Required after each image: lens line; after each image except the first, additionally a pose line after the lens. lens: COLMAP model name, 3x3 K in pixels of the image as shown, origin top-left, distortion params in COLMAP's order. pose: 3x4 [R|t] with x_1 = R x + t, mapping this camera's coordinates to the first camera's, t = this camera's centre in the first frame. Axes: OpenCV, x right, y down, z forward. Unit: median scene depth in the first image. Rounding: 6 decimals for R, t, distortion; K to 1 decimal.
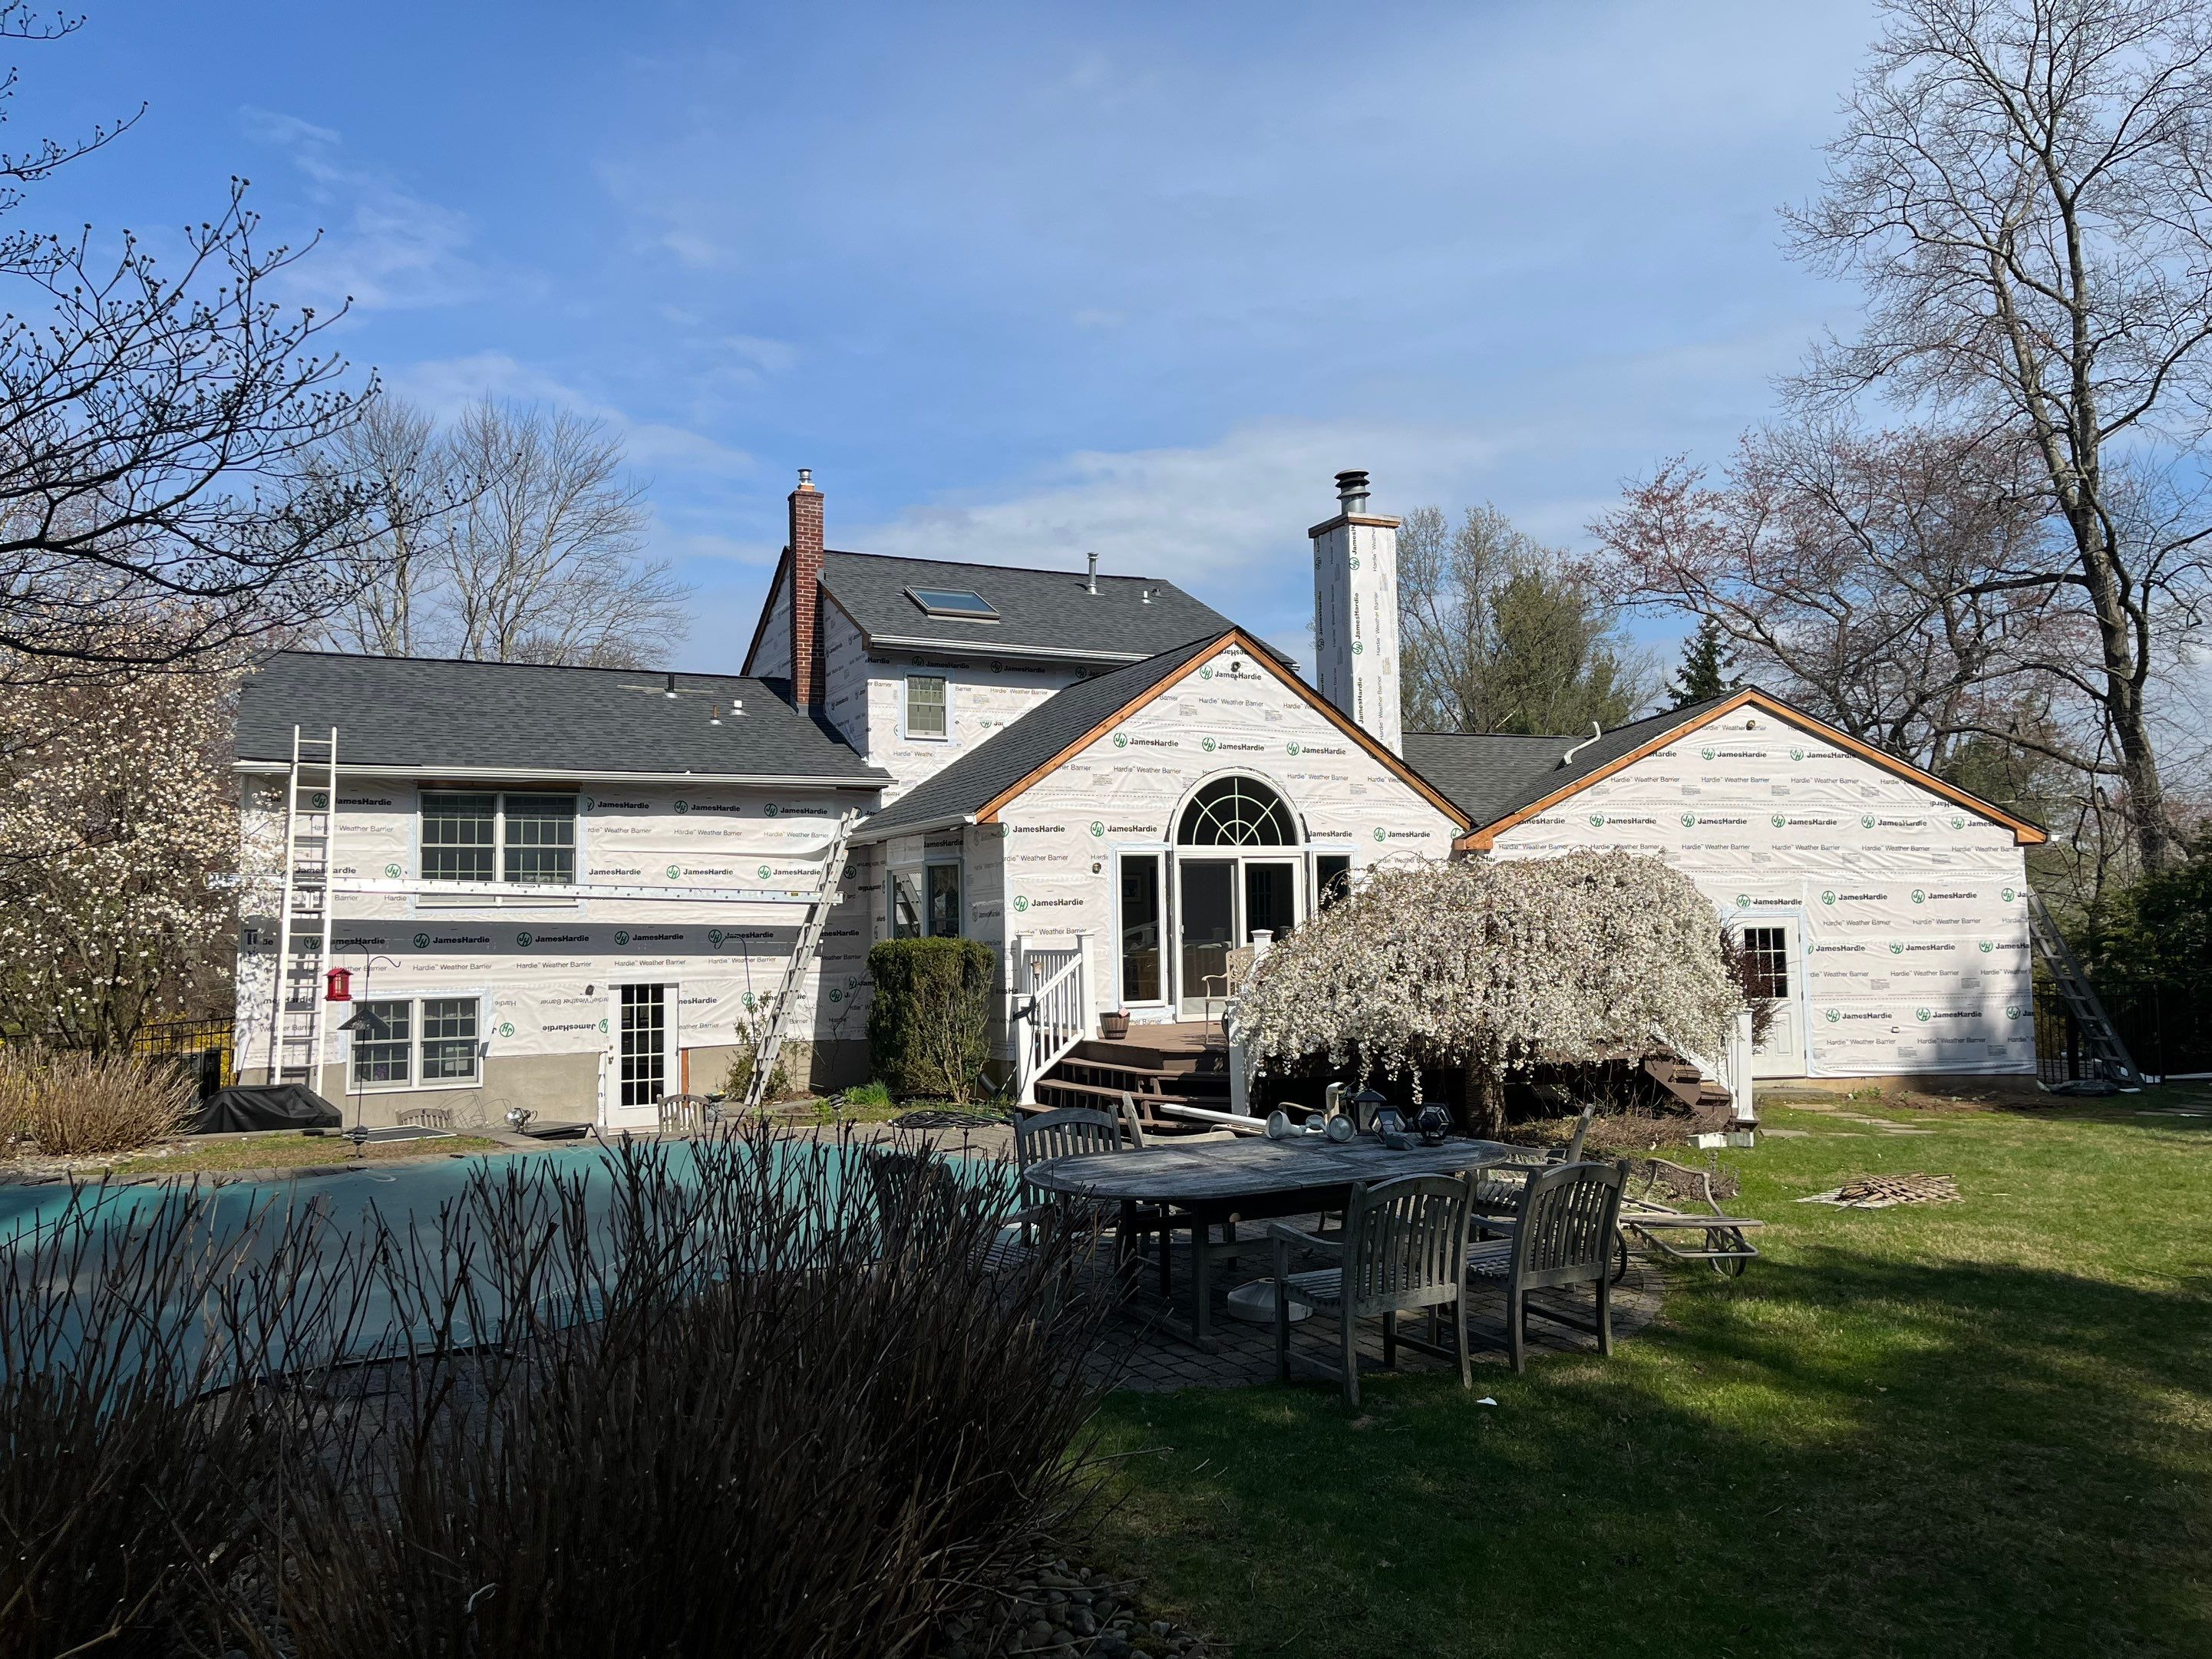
lens RADIAL K [[1615.9, 0, 1106.0], [0, 1615.9, 829.5], [0, 0, 1]] dist [0.064075, 0.001275]
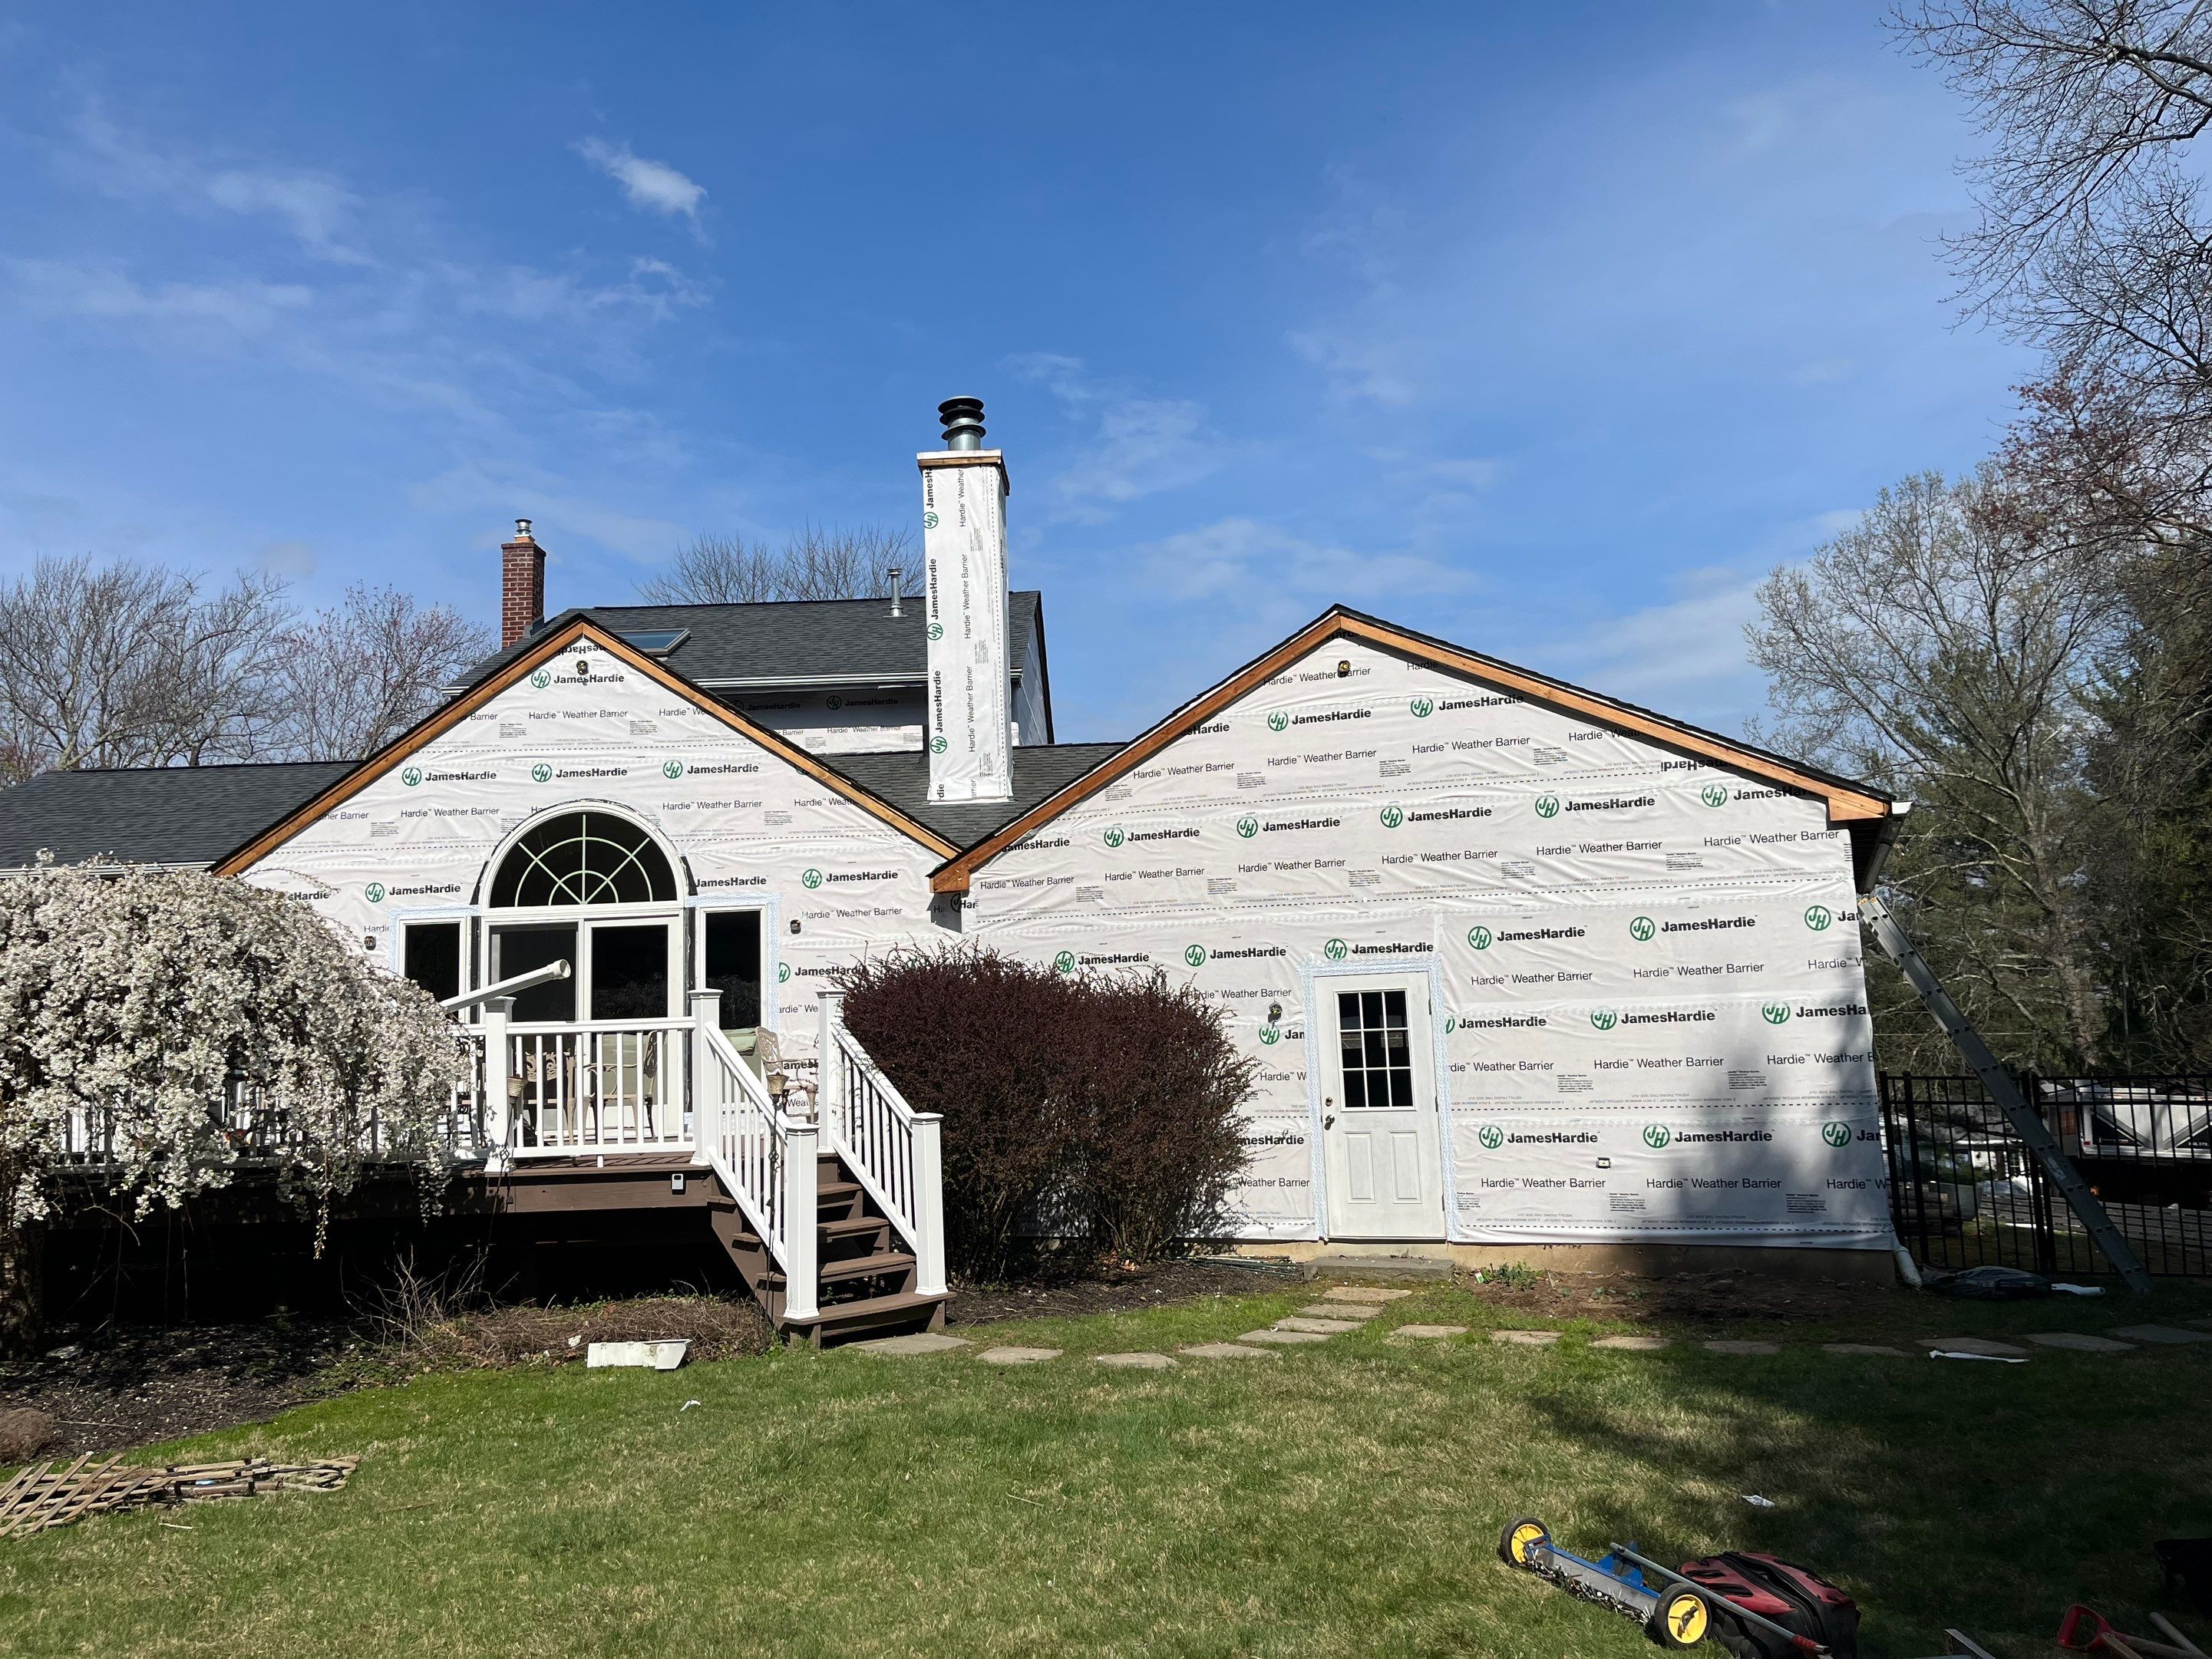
lens RADIAL K [[1567.2, 0, 1106.6], [0, 1567.2, 844.6], [0, 0, 1]] dist [0.042706, -0.002152]
pose [[0.895739, -0.072573, -0.438617, 0.575485], [0.047894, 0.996597, -0.067087, 0.039751], [0.441993, 0.039085, 0.896166, 0.424321]]
